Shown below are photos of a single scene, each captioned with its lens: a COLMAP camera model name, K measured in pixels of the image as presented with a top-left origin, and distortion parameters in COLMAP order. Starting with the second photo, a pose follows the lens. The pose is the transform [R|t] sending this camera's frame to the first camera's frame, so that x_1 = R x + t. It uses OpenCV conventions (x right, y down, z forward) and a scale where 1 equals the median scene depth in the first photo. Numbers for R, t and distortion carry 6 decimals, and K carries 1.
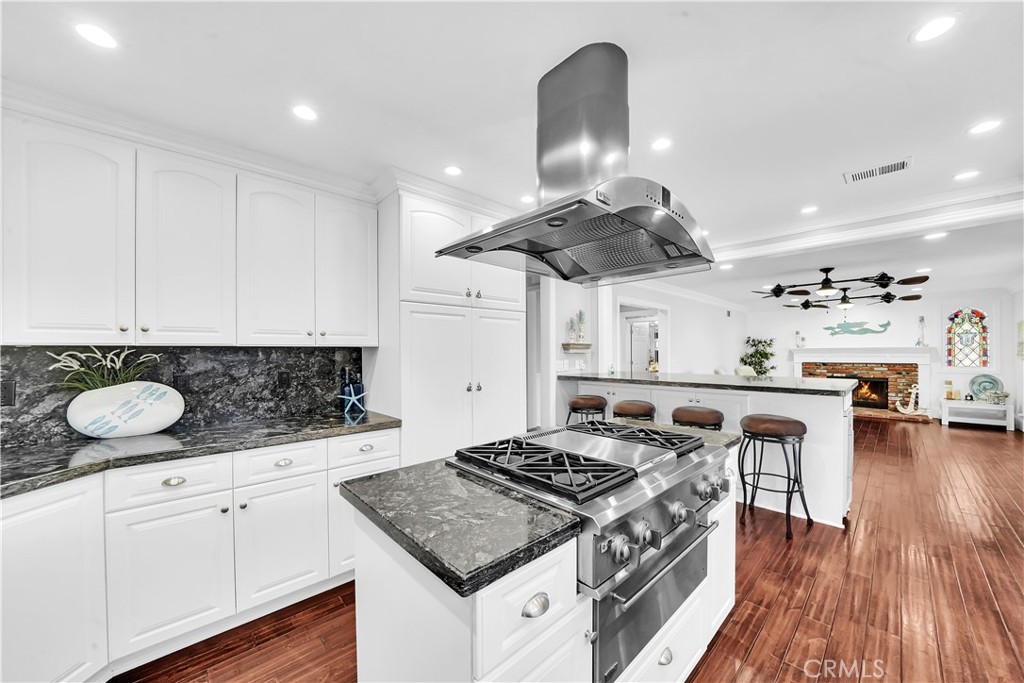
lens RADIAL K [[360.7, 0, 500.7], [0, 360.7, 345.9], [0, 0, 1]] dist [-0.023312, 0.000041]
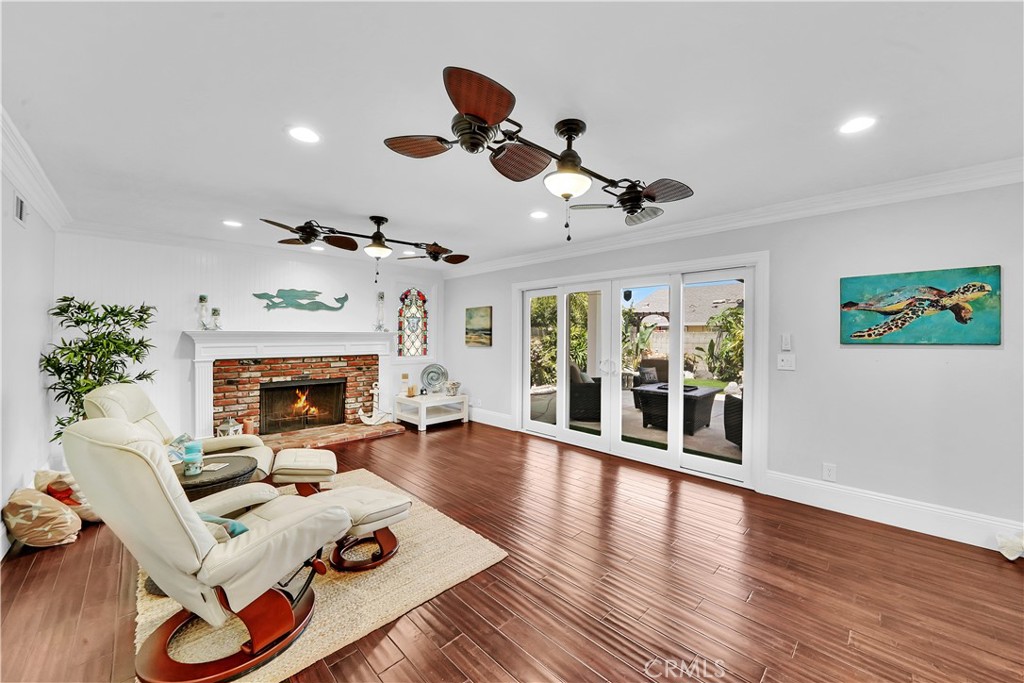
lens RADIAL K [[380.4, 0, 548.4], [0, 380.4, 340.8], [0, 0, 1]] dist [-0.001989, -0.000458]
pose [[-0.092921, -0.005823, 0.995656, 0.355953], [-0.018307, 0.999824, 0.004139, 0.011863], [-0.995505, -0.017843, -0.093011, 0.731931]]
